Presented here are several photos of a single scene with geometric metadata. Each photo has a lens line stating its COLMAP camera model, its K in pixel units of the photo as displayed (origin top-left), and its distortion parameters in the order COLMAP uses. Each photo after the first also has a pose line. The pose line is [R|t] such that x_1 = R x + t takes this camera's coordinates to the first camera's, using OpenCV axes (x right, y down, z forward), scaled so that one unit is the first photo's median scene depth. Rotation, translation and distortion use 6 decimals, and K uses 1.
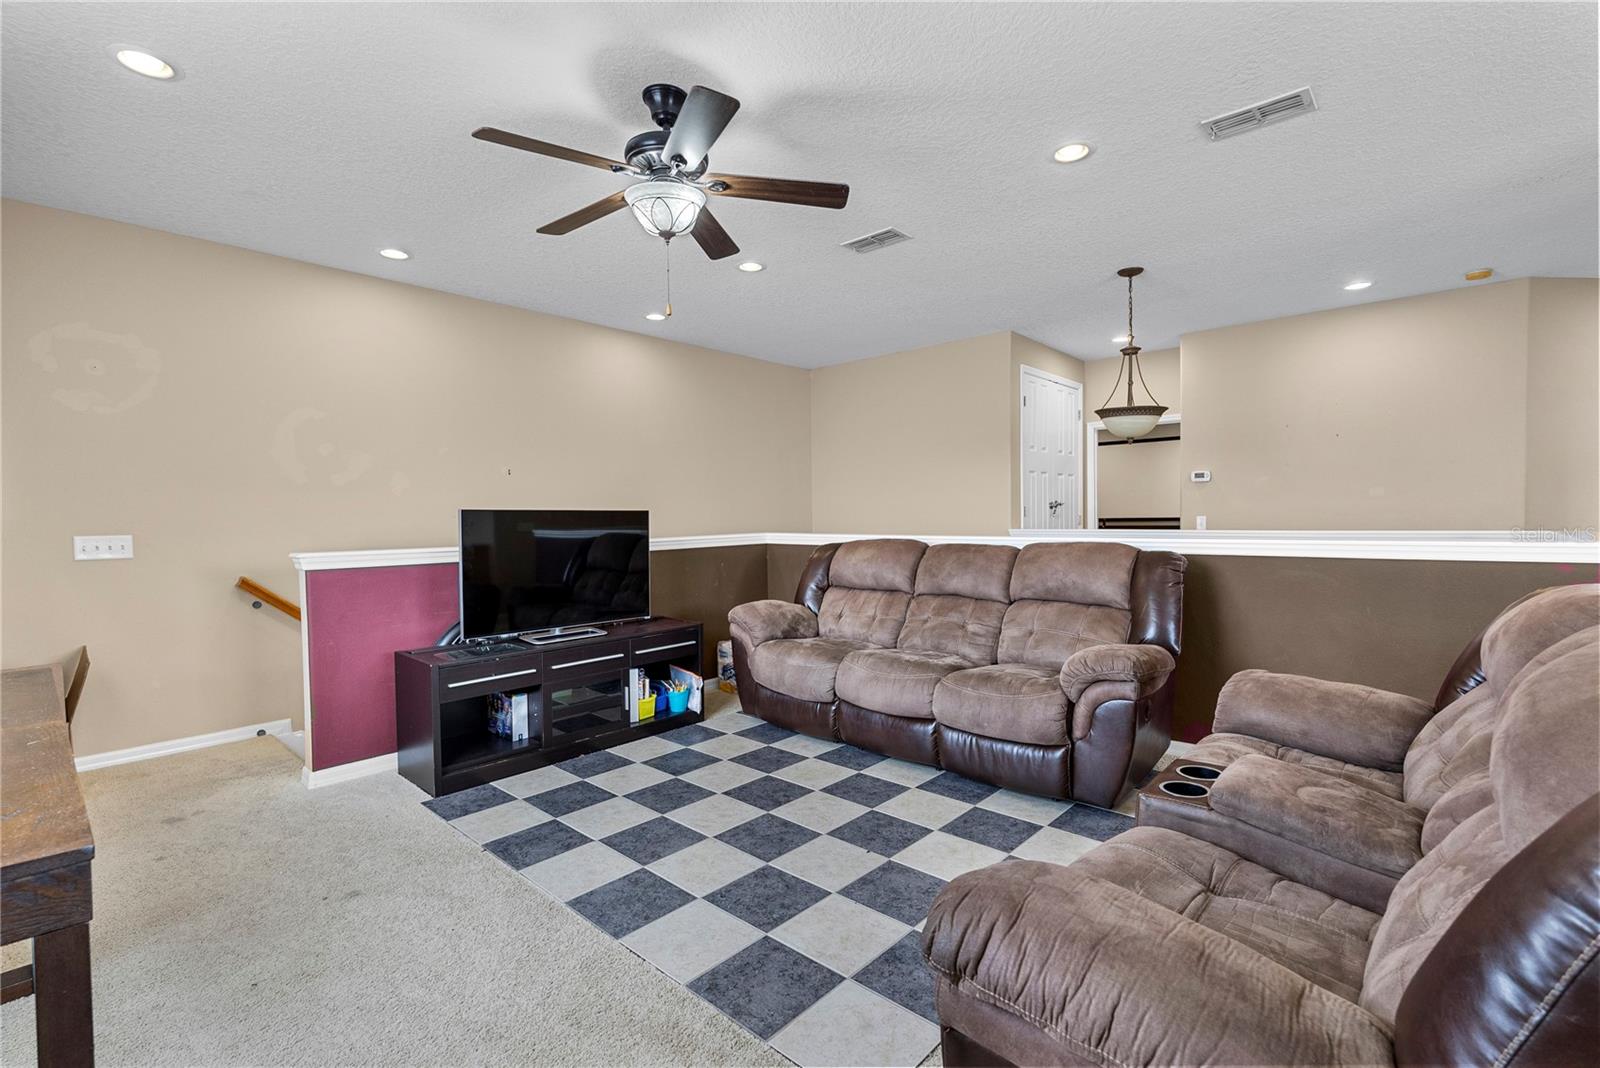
lens RADIAL K [[715.0, 0, 806.8], [0, 715.0, 540.2], [0, 0, 1]] dist [-0.004348, 0.001154]
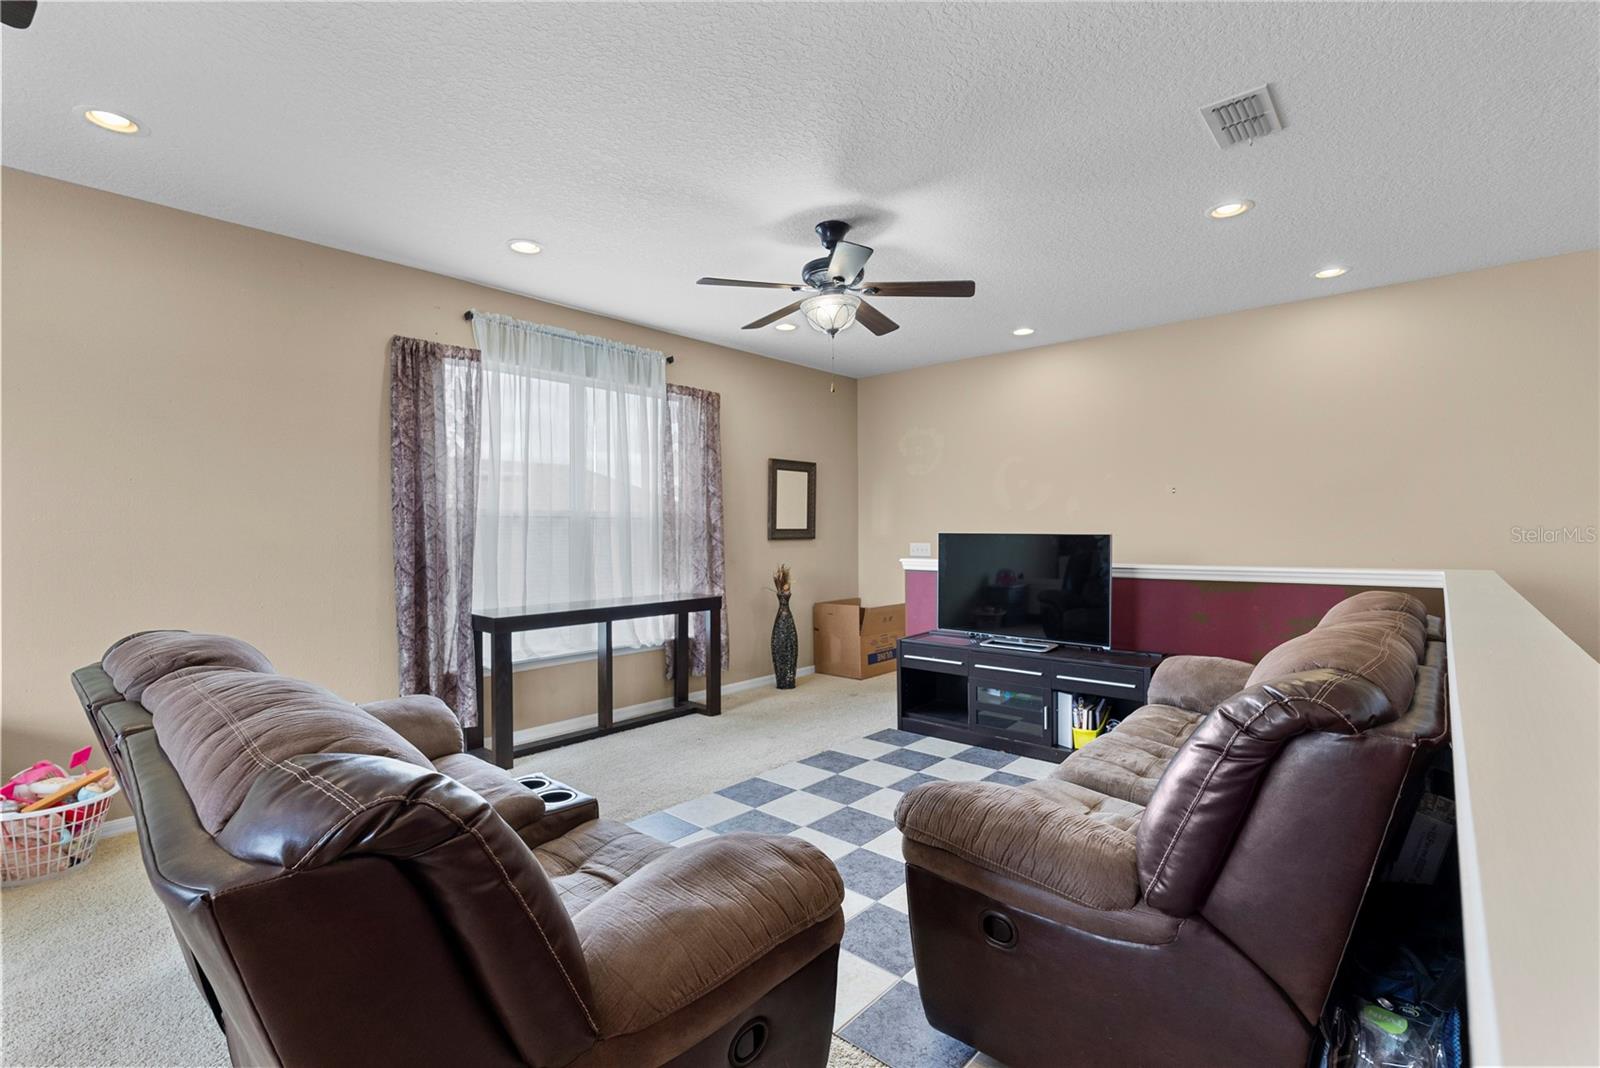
lens RADIAL K [[715.0, 0, 797.6], [0, 715.0, 532.9], [0, 0, 1]] dist [-0.004348, 0.001154]
pose [[0.001353, 0.017543, -0.999845, 0.972111], [-0.026984, 0.999483, 0.017500, -0.064878], [0.999635, 0.026956, 0.001825, 0.806288]]
